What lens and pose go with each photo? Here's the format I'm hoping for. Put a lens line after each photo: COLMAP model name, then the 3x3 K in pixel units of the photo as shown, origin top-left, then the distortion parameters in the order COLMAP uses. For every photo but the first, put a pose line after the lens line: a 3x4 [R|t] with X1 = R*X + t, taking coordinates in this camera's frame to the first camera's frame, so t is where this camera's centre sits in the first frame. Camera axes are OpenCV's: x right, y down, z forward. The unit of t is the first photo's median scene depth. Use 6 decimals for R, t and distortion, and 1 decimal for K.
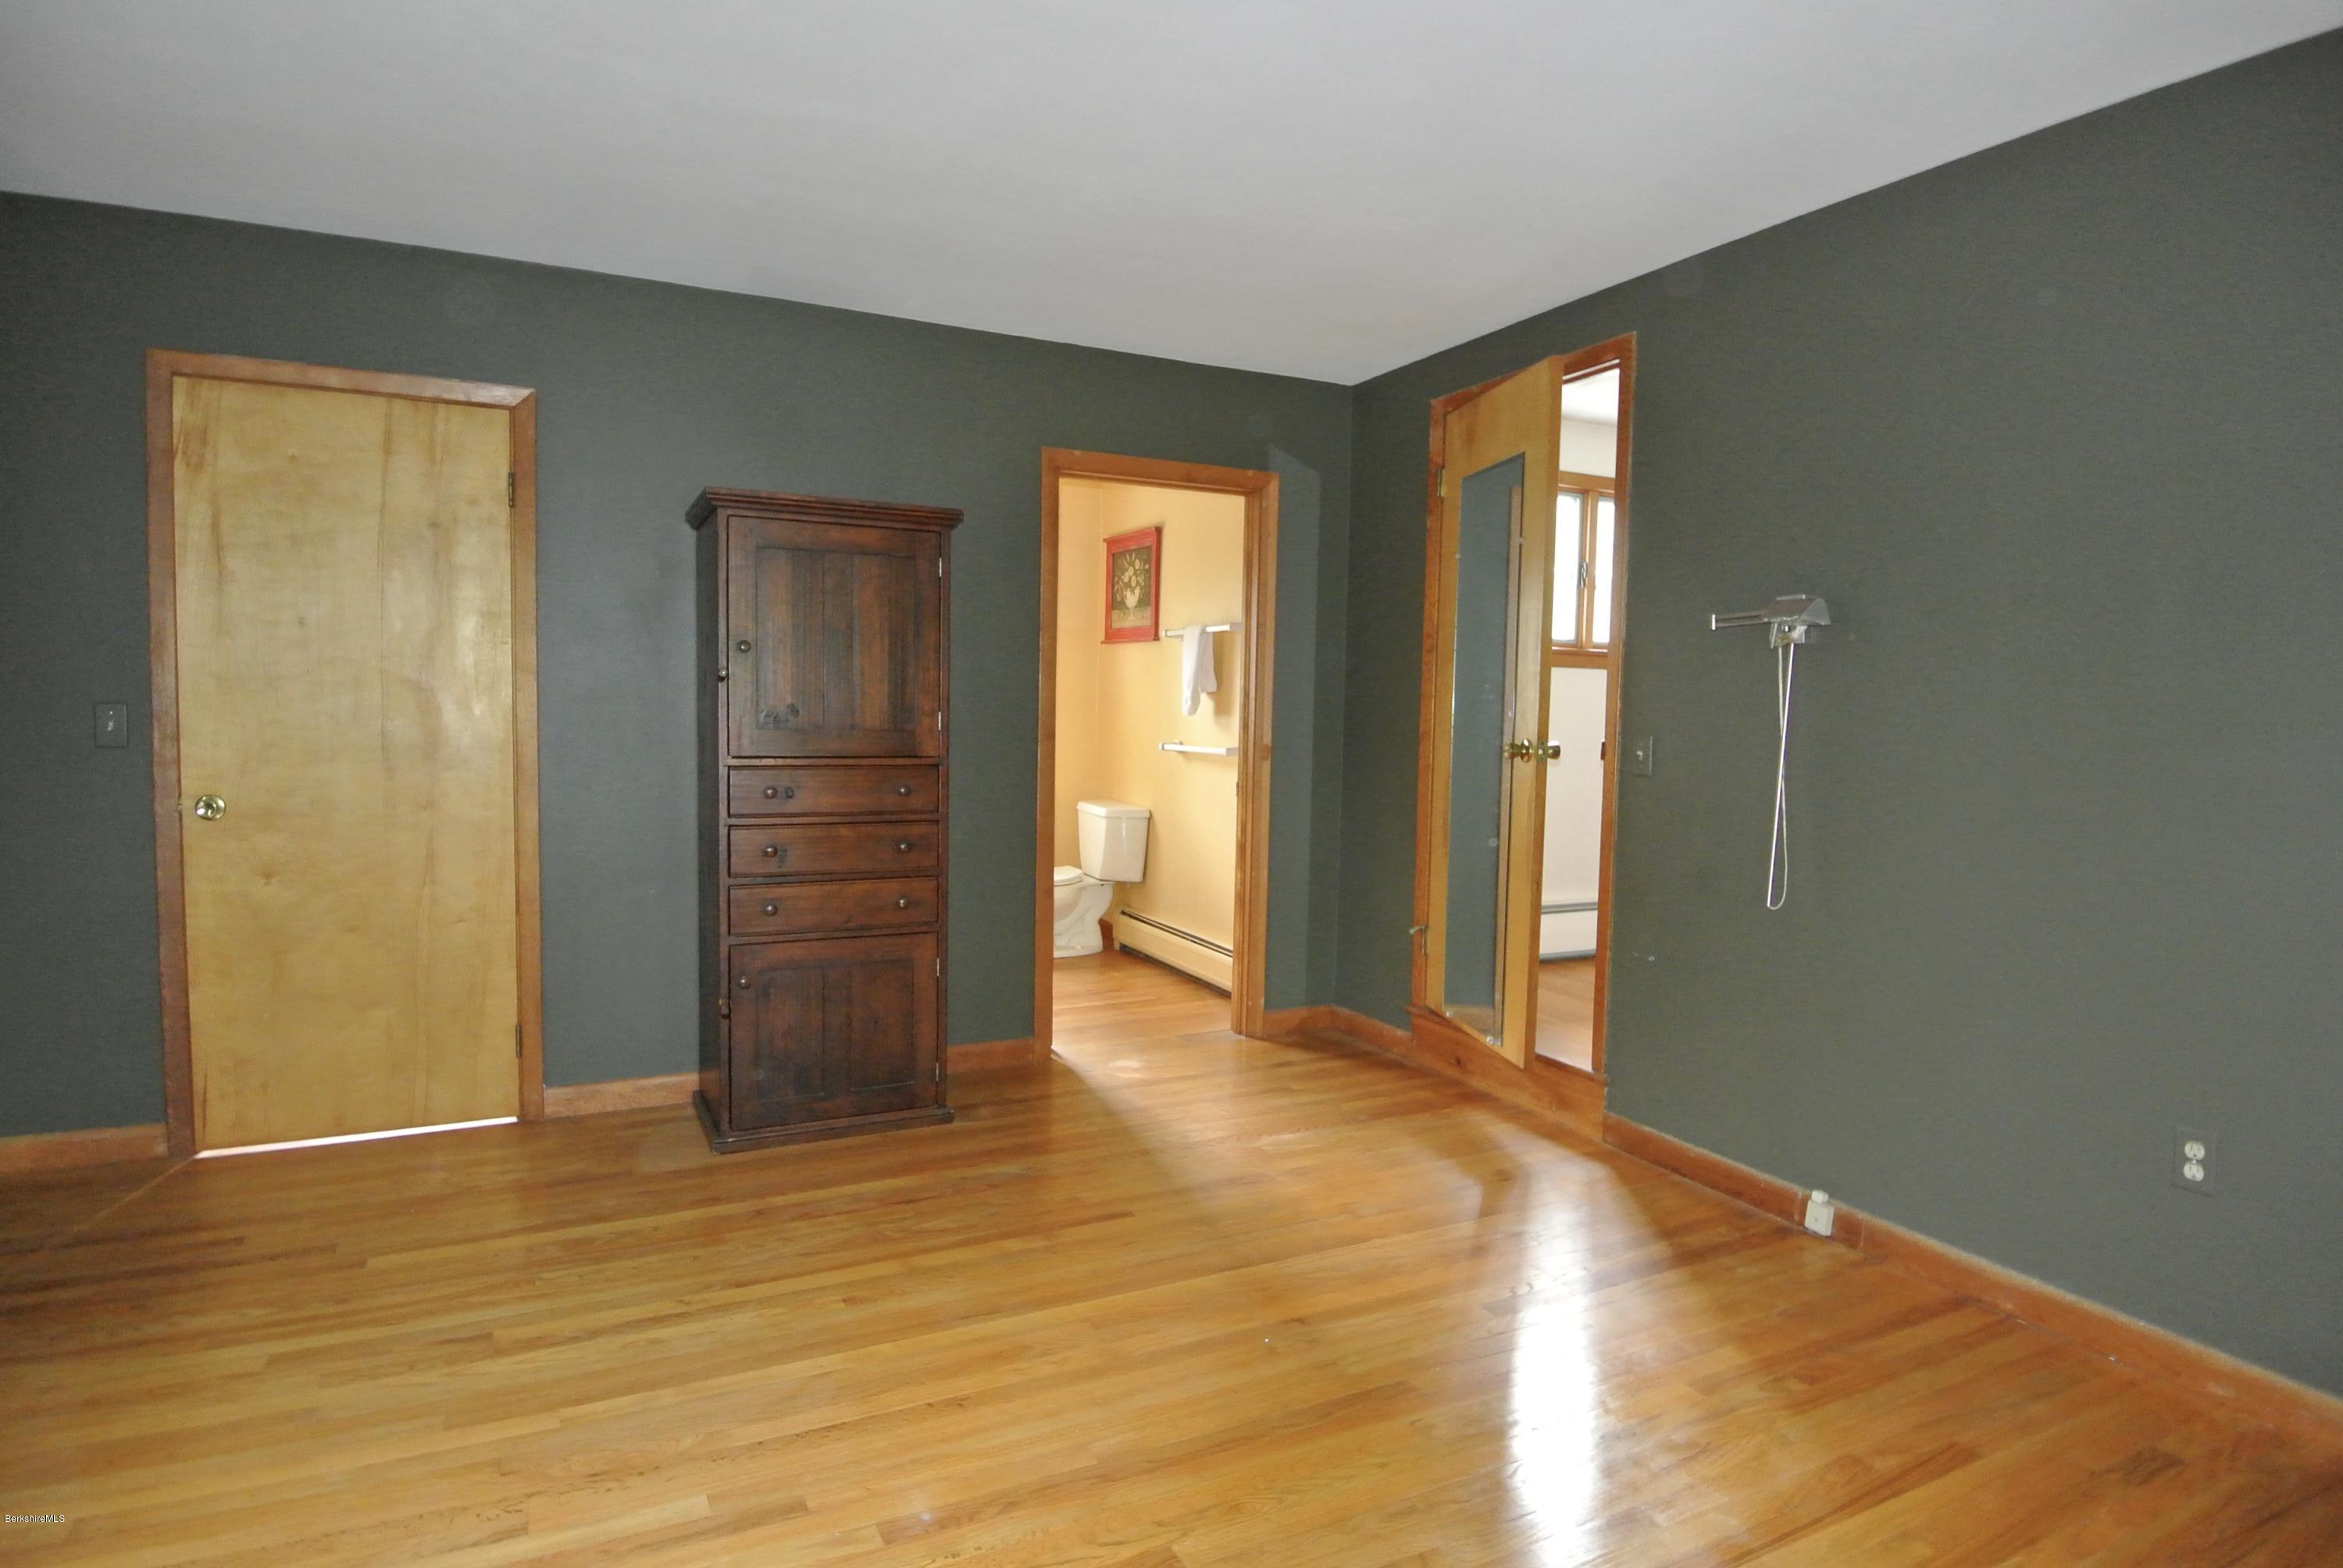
lens RADIAL K [[1307.6, 0, 1171.5], [0, 1307.6, 784.0], [0, 0, 1]] dist [0.003142, -0.000679]
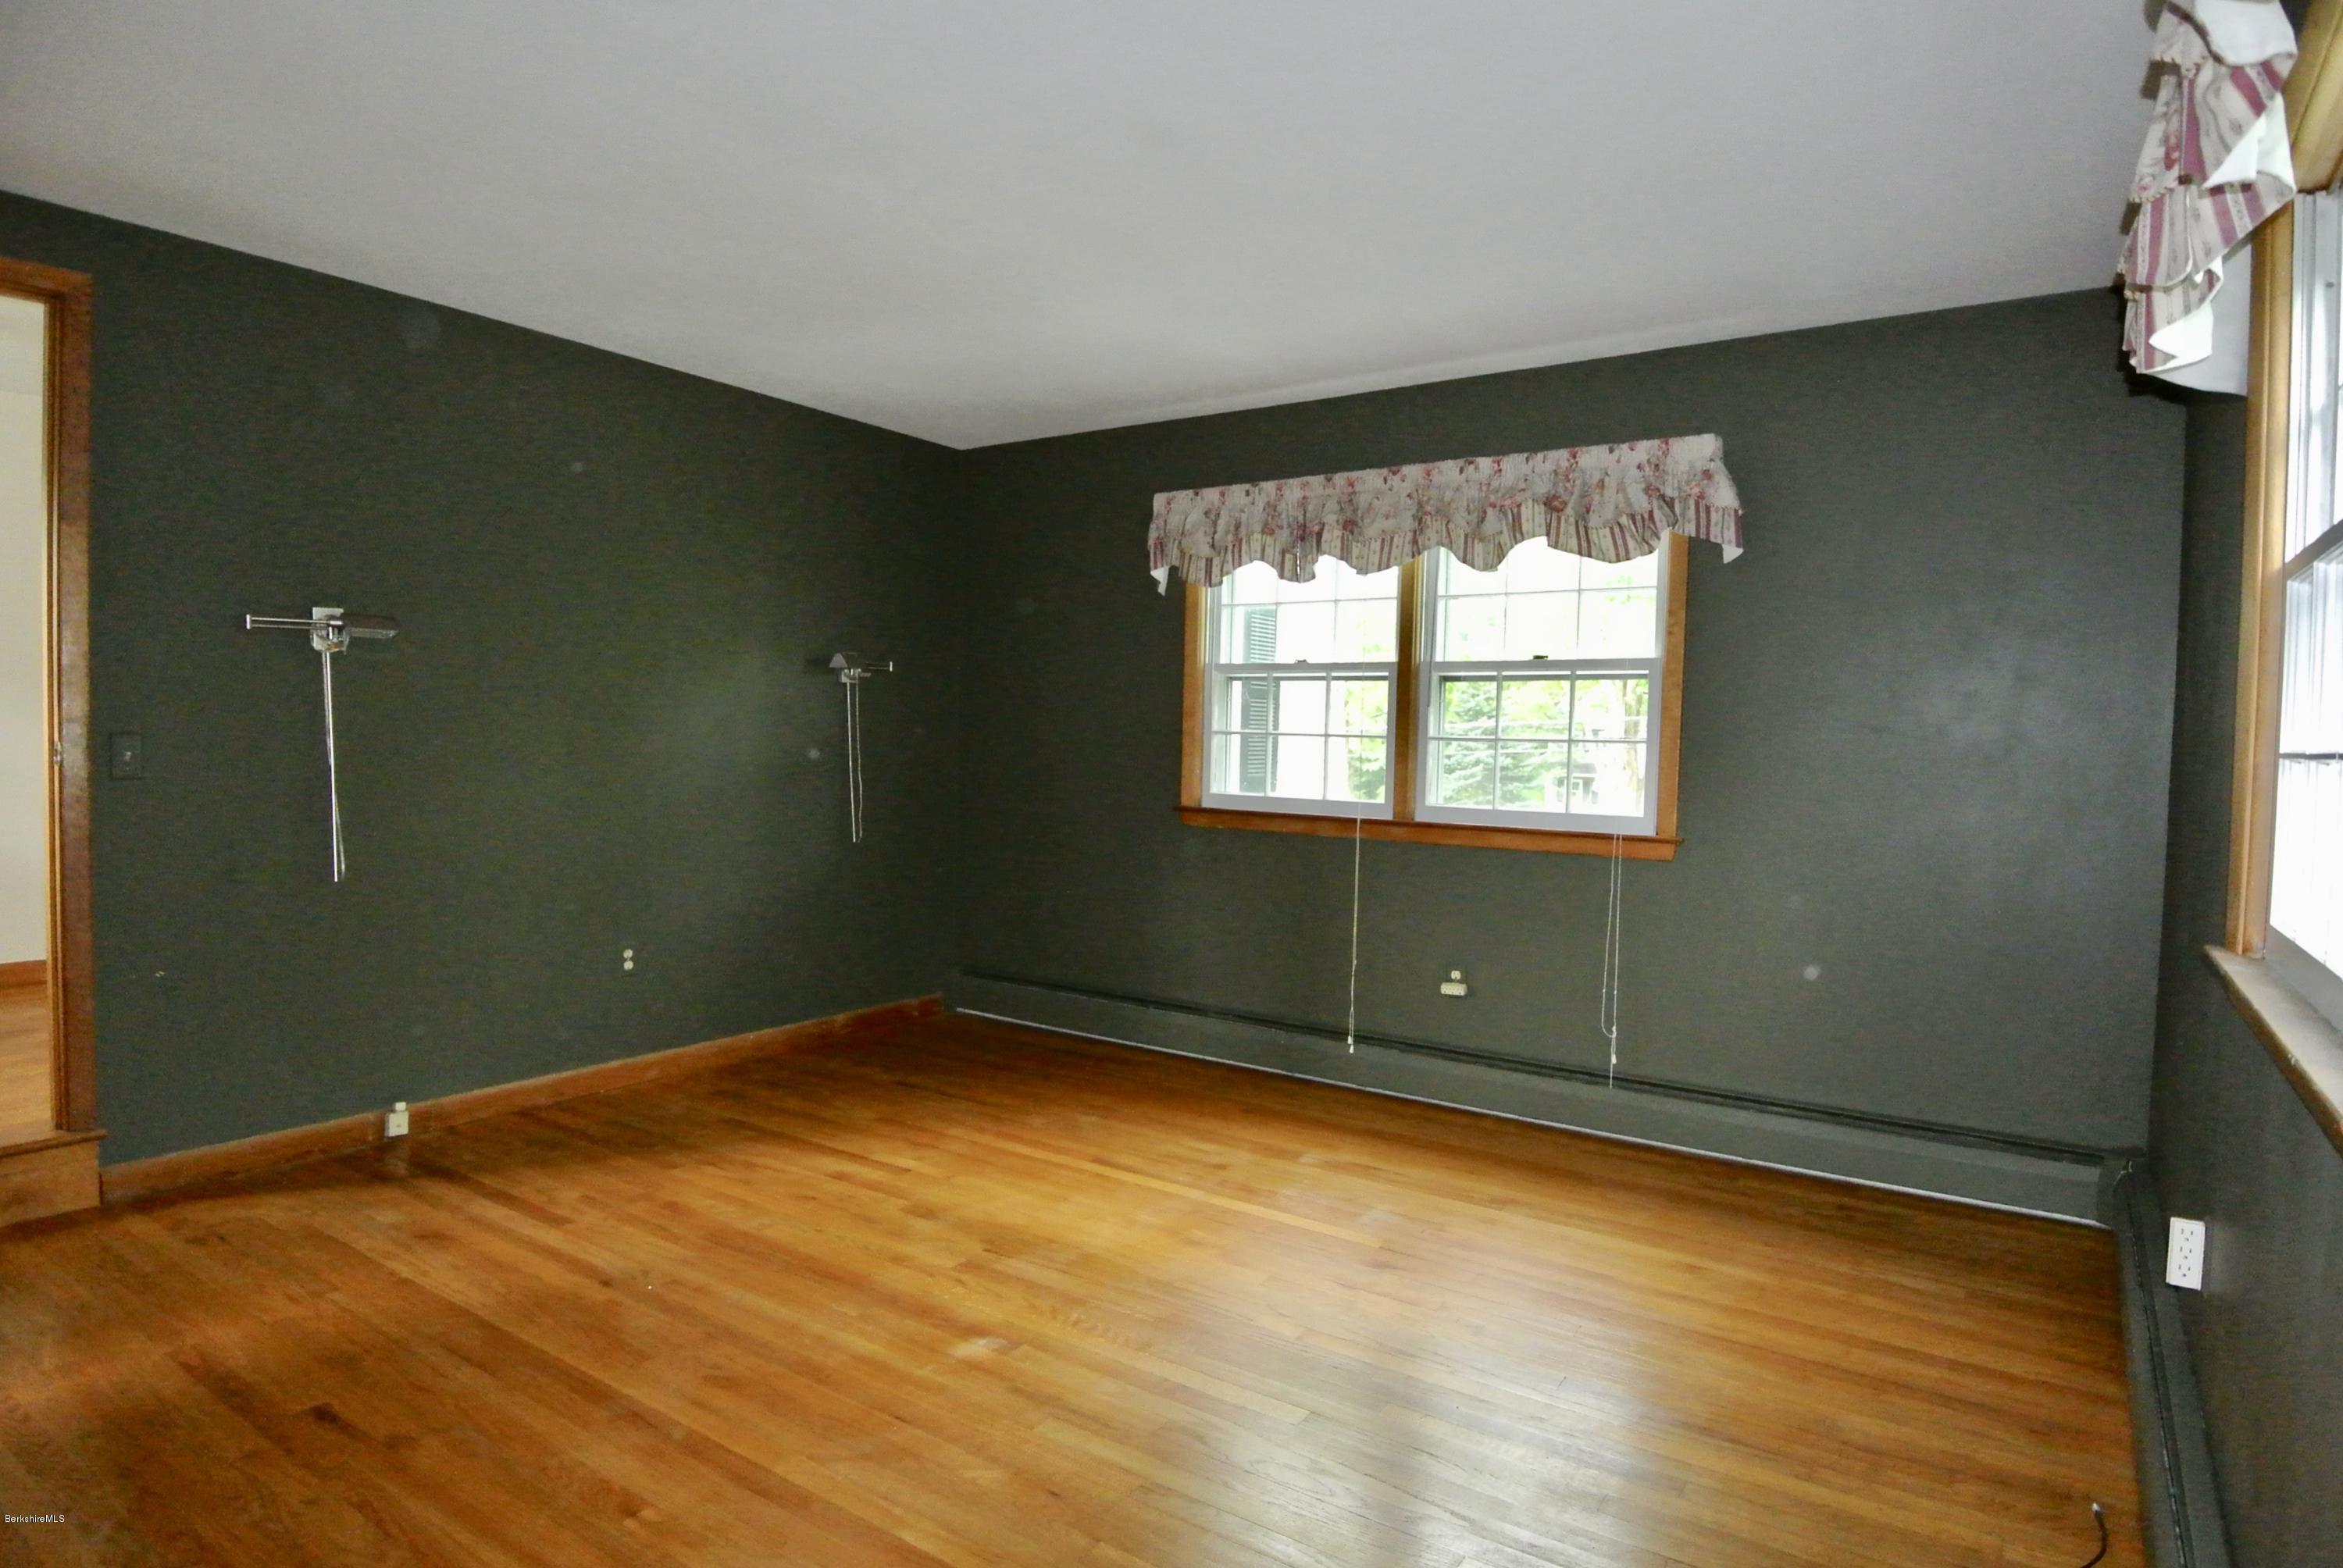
lens RADIAL K [[1307.6, 0, 1171.5], [0, 1307.6, 784.0], [0, 0, 1]] dist [0.003142, -0.000679]
pose [[-0.464083, -0.070558, 0.882977, -1.087735], [0.027095, 0.995225, 0.093769, -0.098407], [-0.885377, 0.067441, -0.459956, 1.082335]]
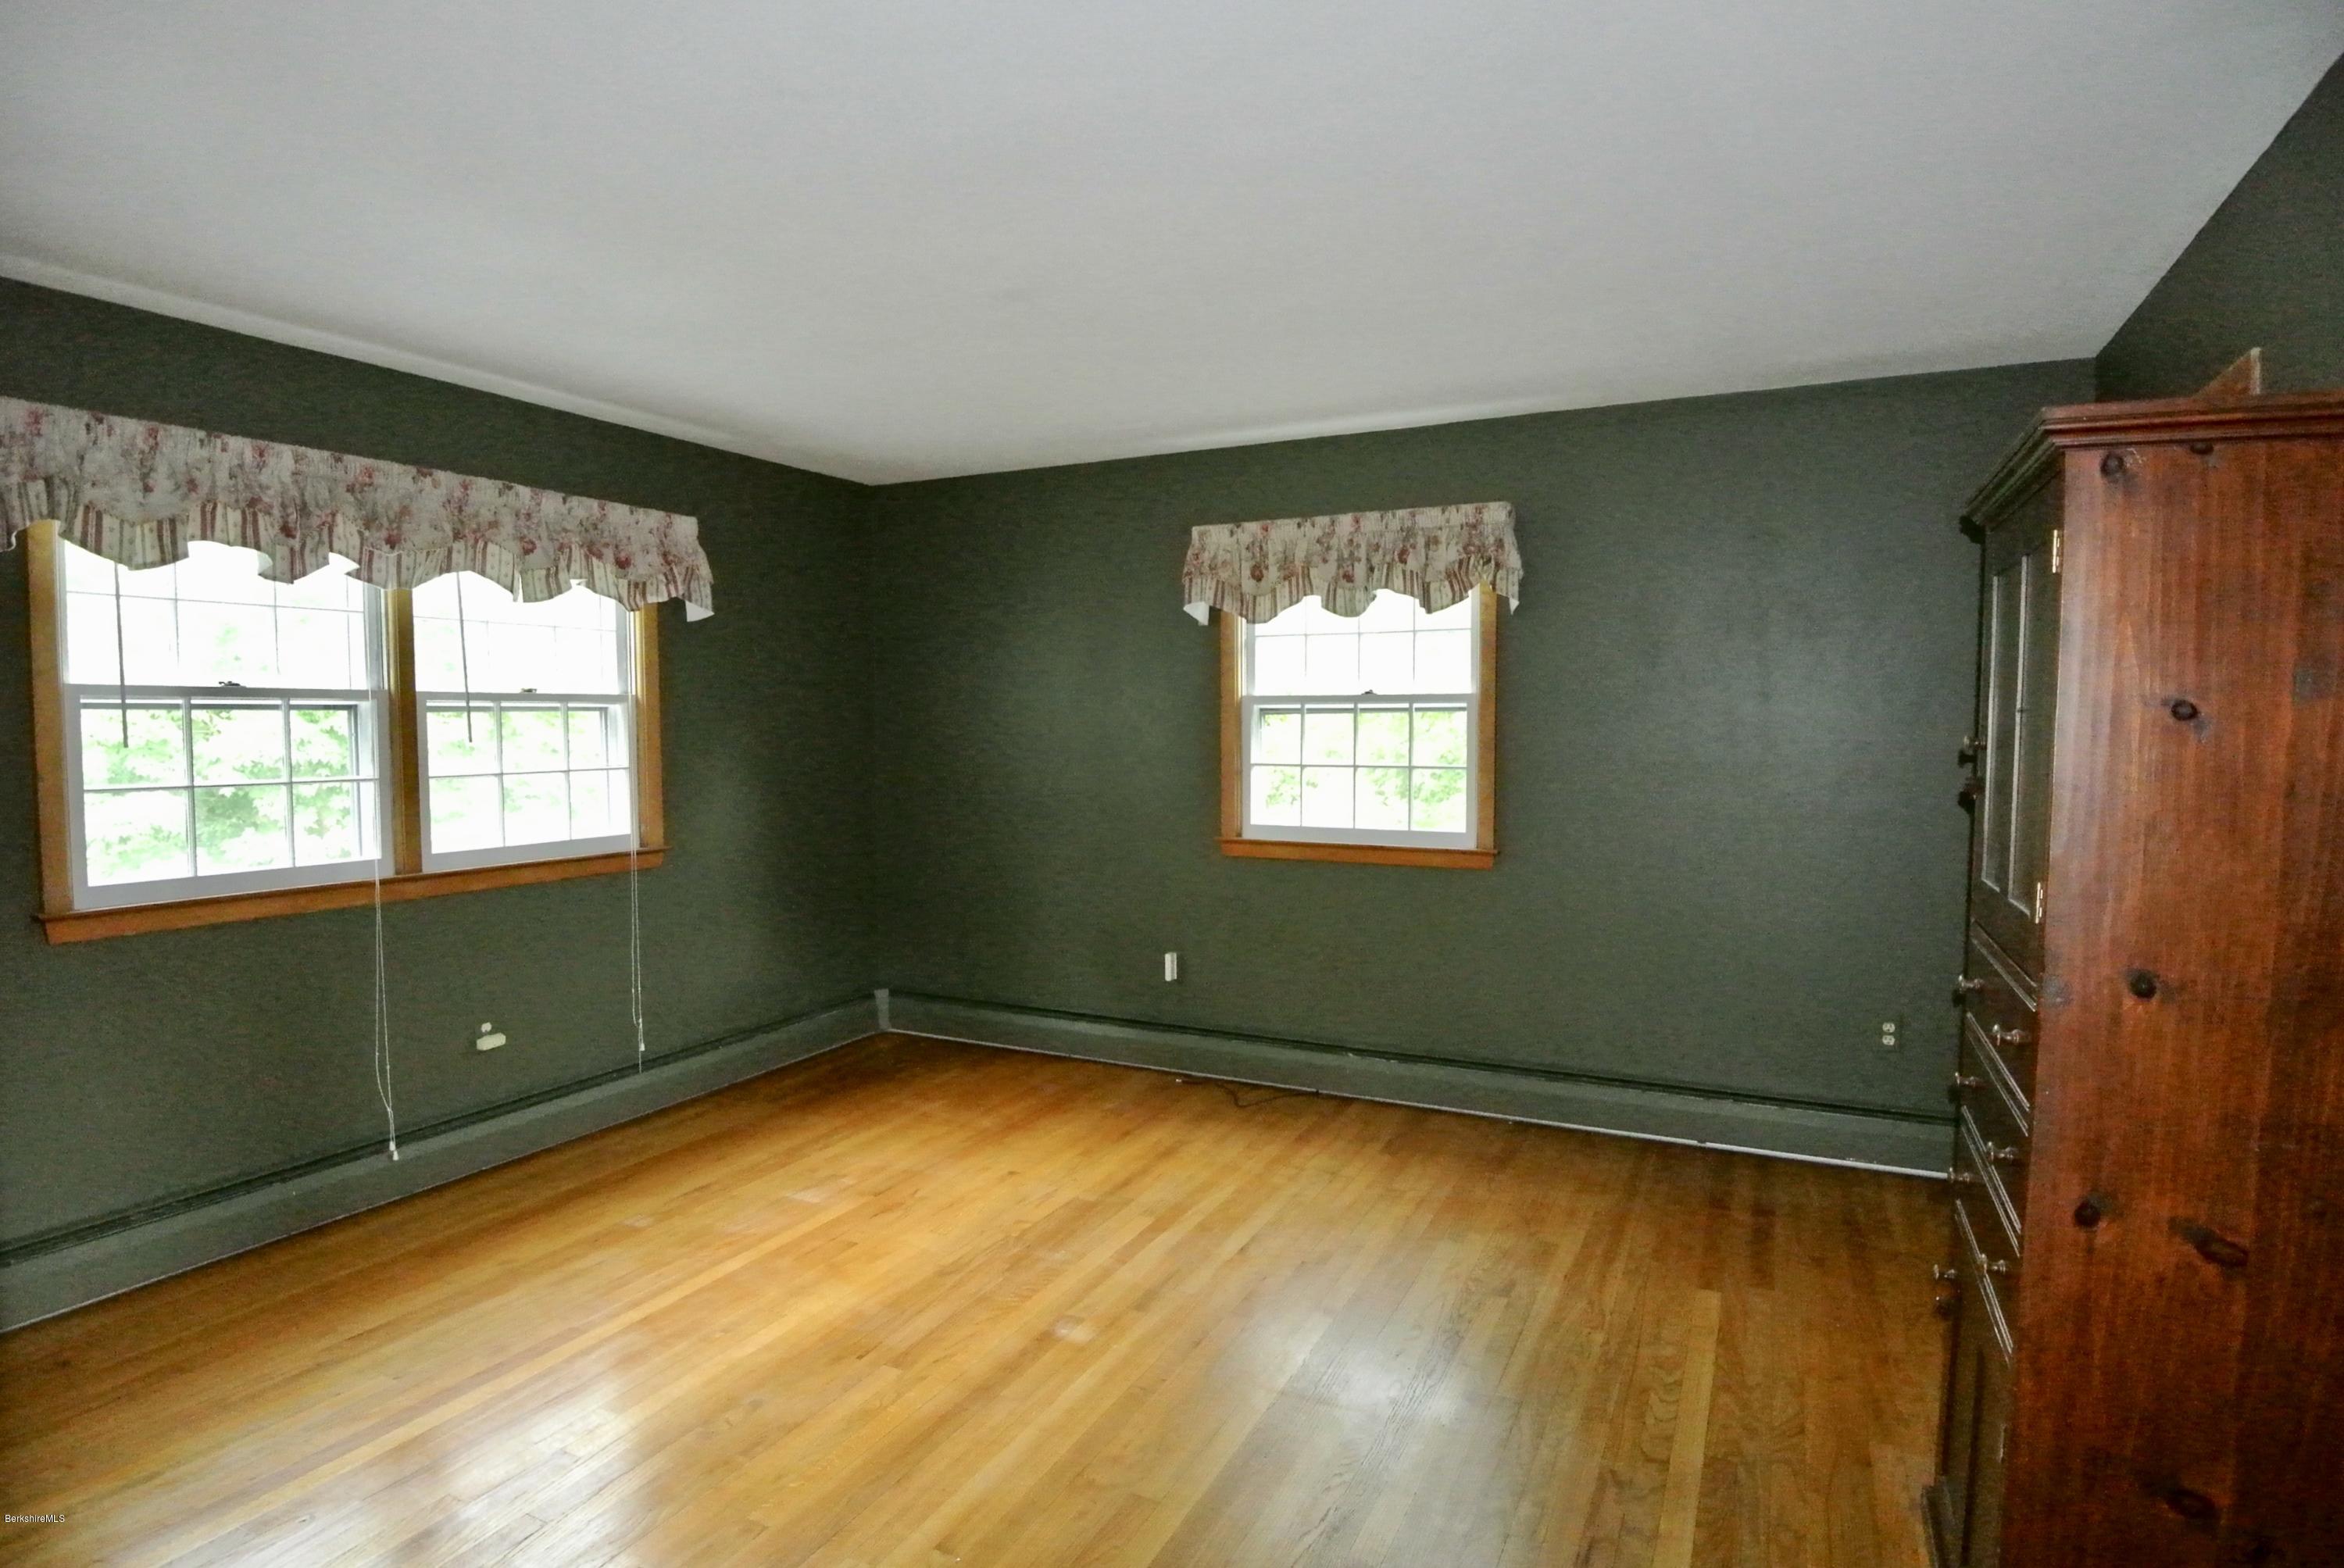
lens RADIAL K [[1227.9, 0, 1180.4], [0, 1227.9, 793.0], [0, 0, 1]] dist [0.002430, -0.028600]
pose [[-0.809661, 0.014017, -0.586730, 0.402682], [-0.051508, 0.994160, 0.094829, -0.150483], [0.584633, 0.107001, -0.804211, 1.650027]]
